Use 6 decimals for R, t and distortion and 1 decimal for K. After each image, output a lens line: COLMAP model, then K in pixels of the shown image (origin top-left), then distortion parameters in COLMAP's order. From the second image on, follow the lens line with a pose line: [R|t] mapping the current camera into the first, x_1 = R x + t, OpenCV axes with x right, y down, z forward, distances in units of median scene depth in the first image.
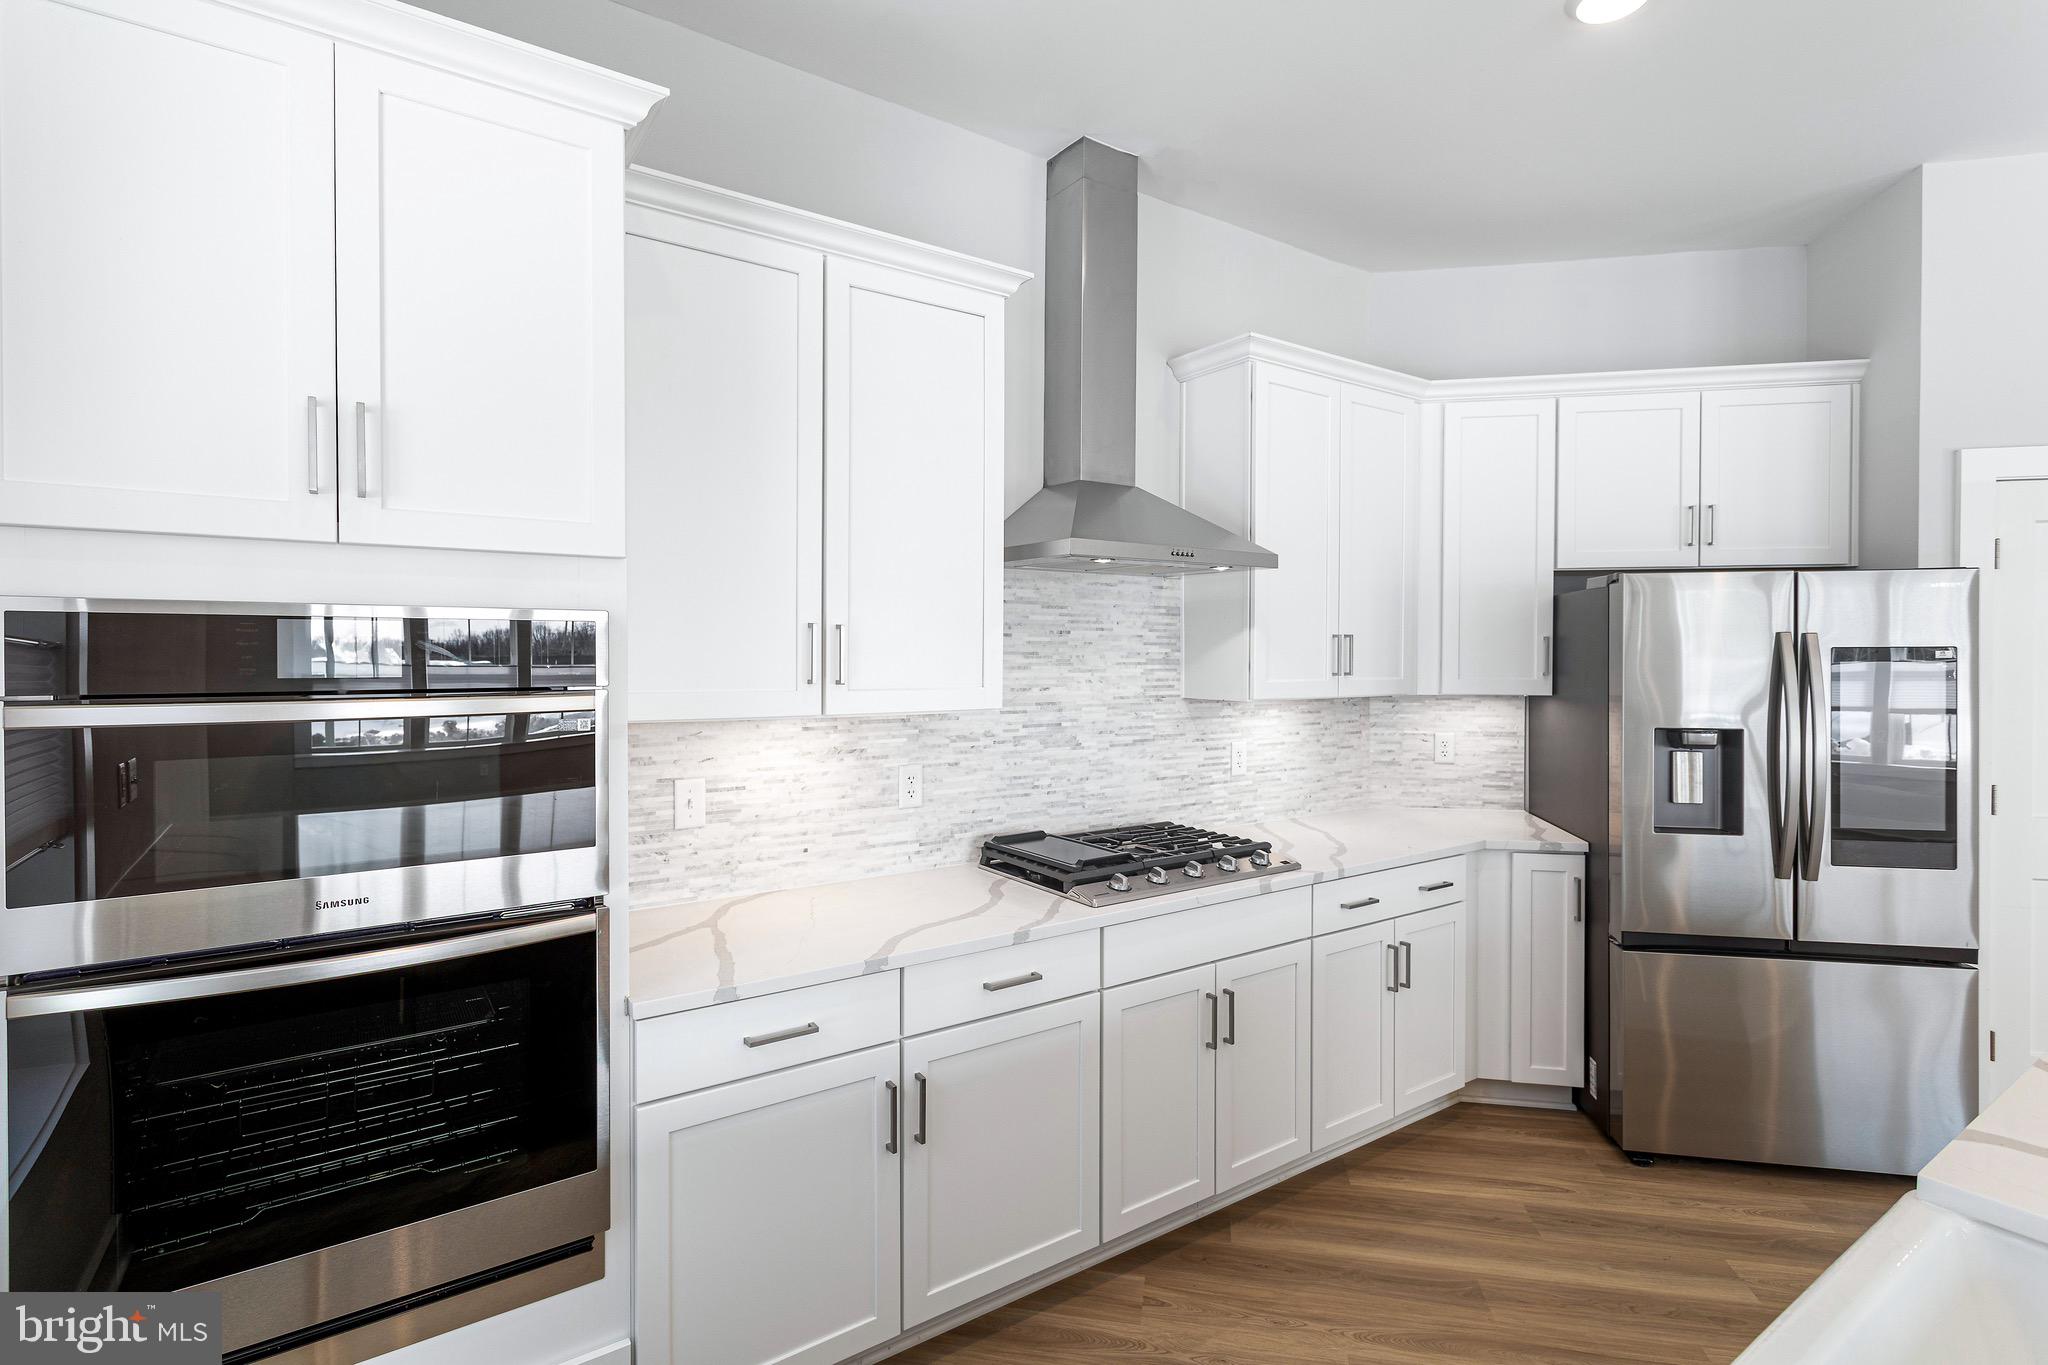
lens RADIAL K [[970.5, 0, 1013.0], [0, 970.5, 665.7], [0, 0, 1]] dist [-0.002512, -0.000325]
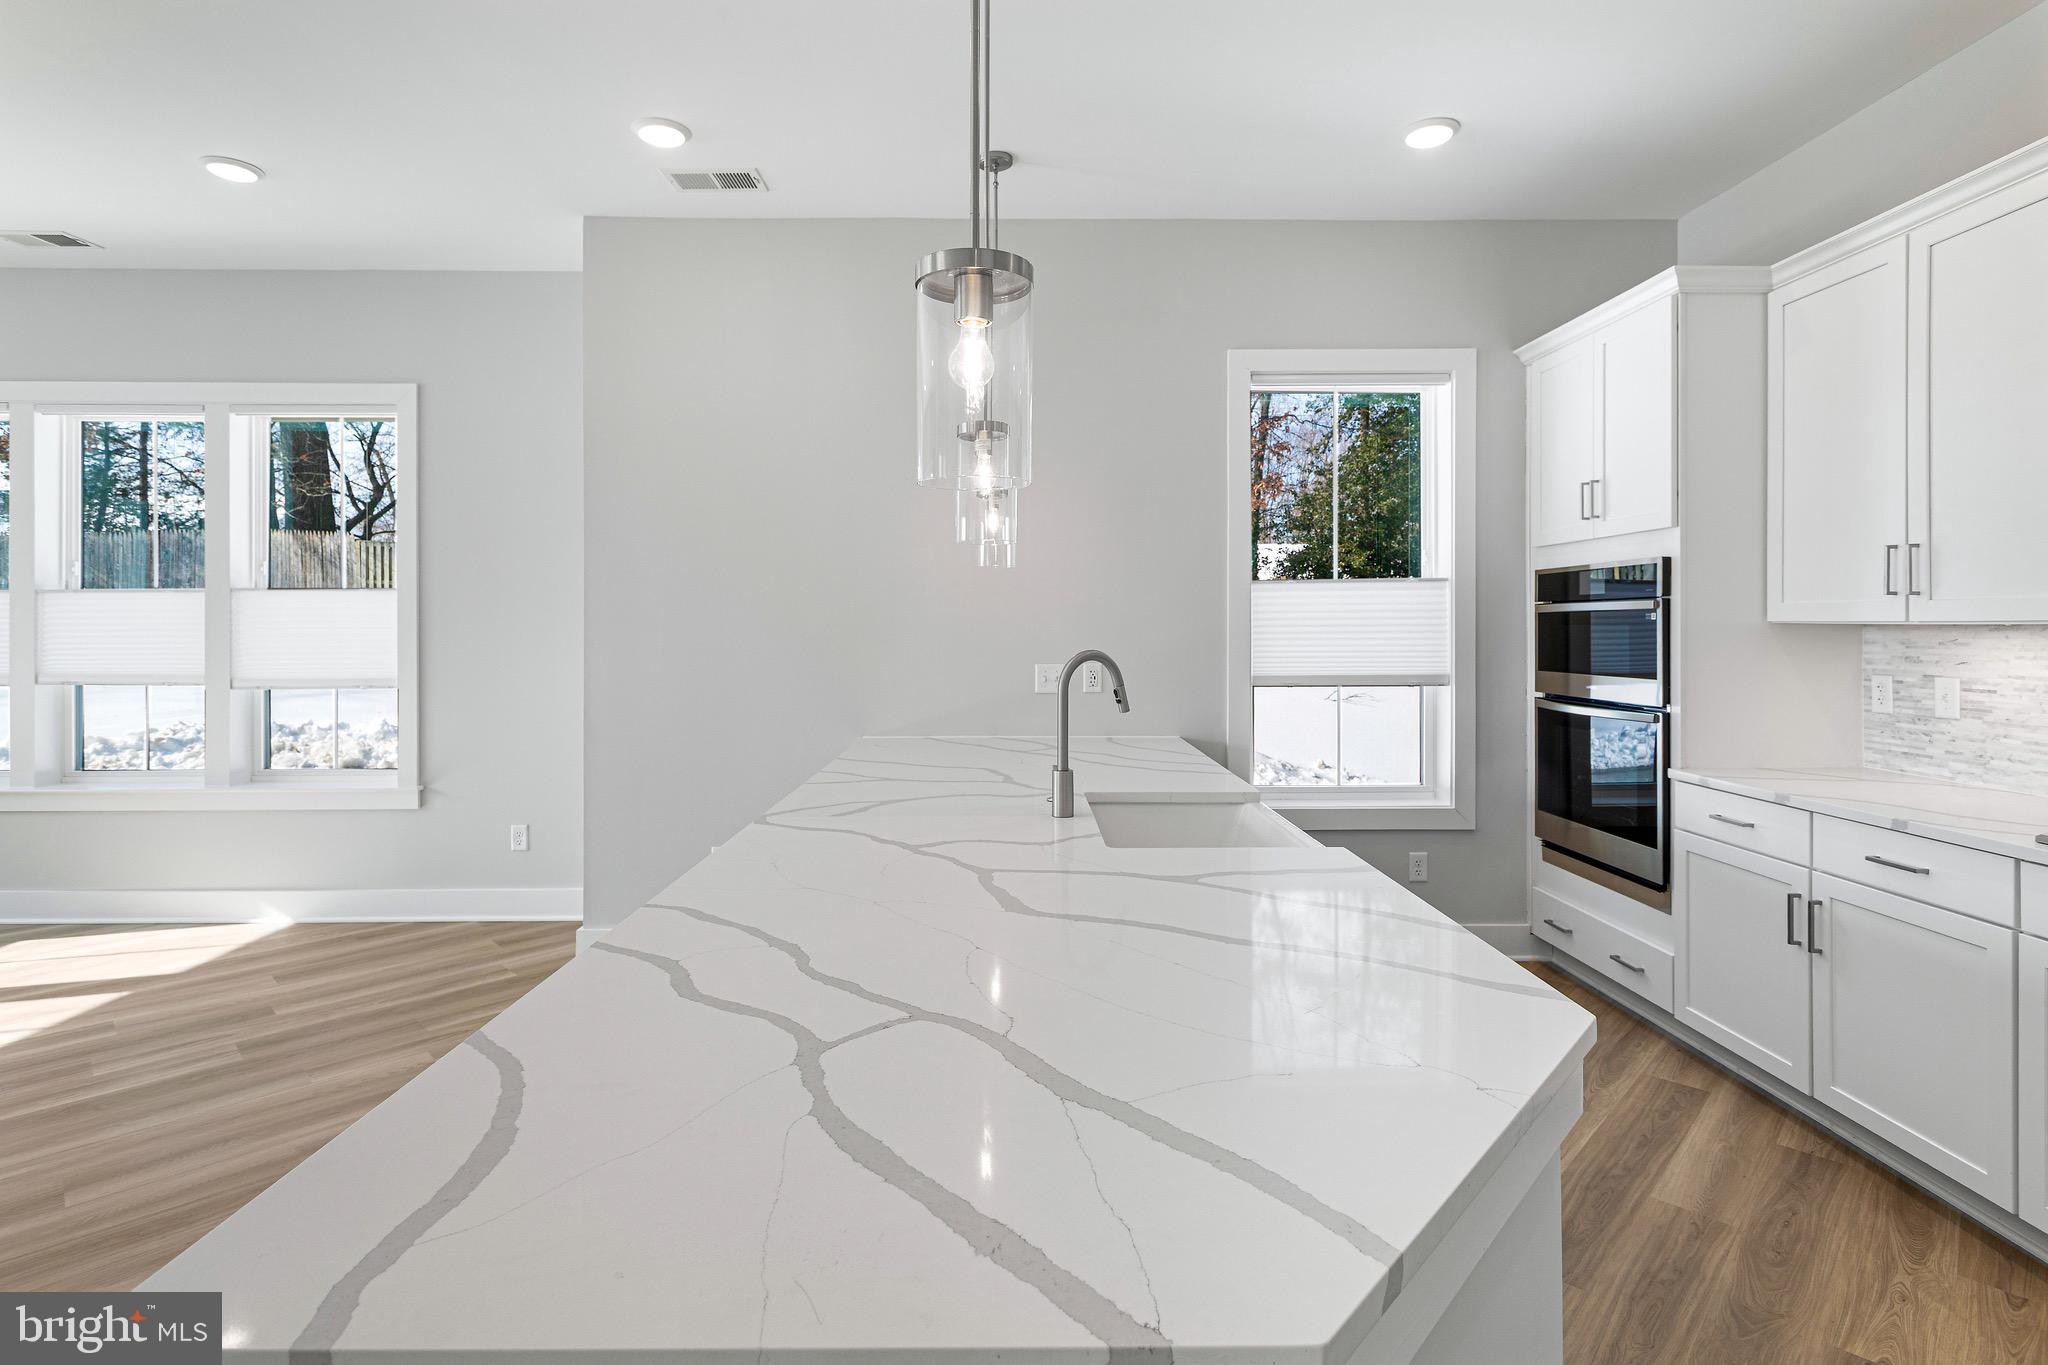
lens RADIAL K [[980.9, 0, 1019.2], [0, 980.9, 629.7], [0, 0, 1]] dist [-0.000625, 0.000156]
pose [[-0.549548, 0.003149, -0.835456, 1.111381], [-0.008564, 0.999919, 0.009402, 0.047034], [0.835418, 0.012322, -0.549476, 0.595811]]
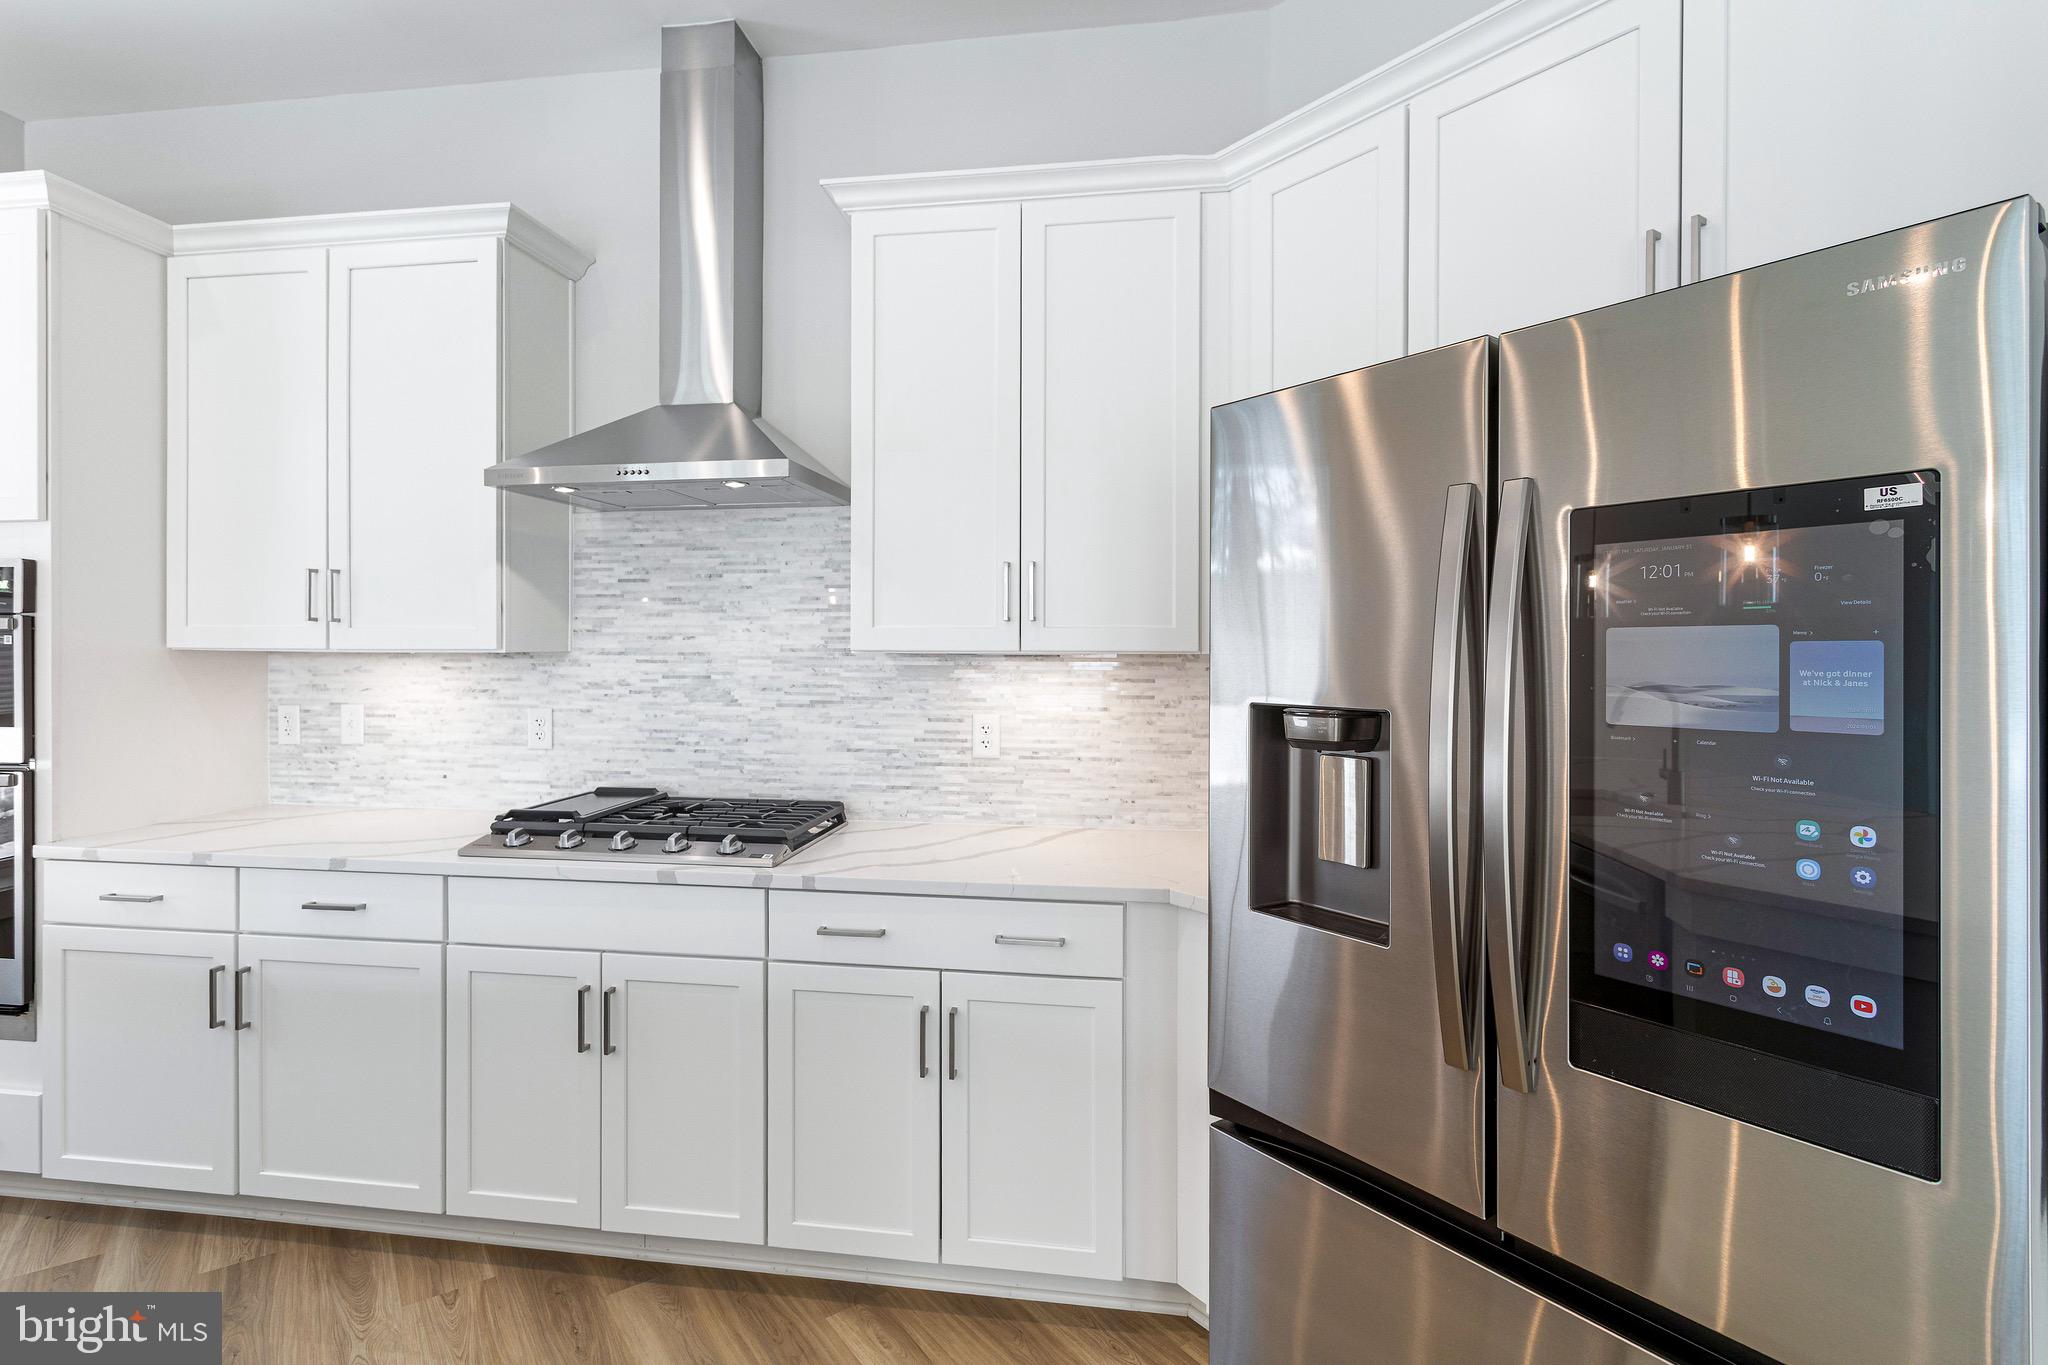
lens RADIAL K [[989.0, 0, 1003.3], [0, 989.0, 652.4], [0, 0, 1]] dist [0.004315, -0.001001]
pose [[0.733454, 0.002690, -0.679733, 0.941615], [-0.010101, 0.999925, -0.006942, 0.043750], [0.679664, 0.011958, 0.733426, 0.541805]]
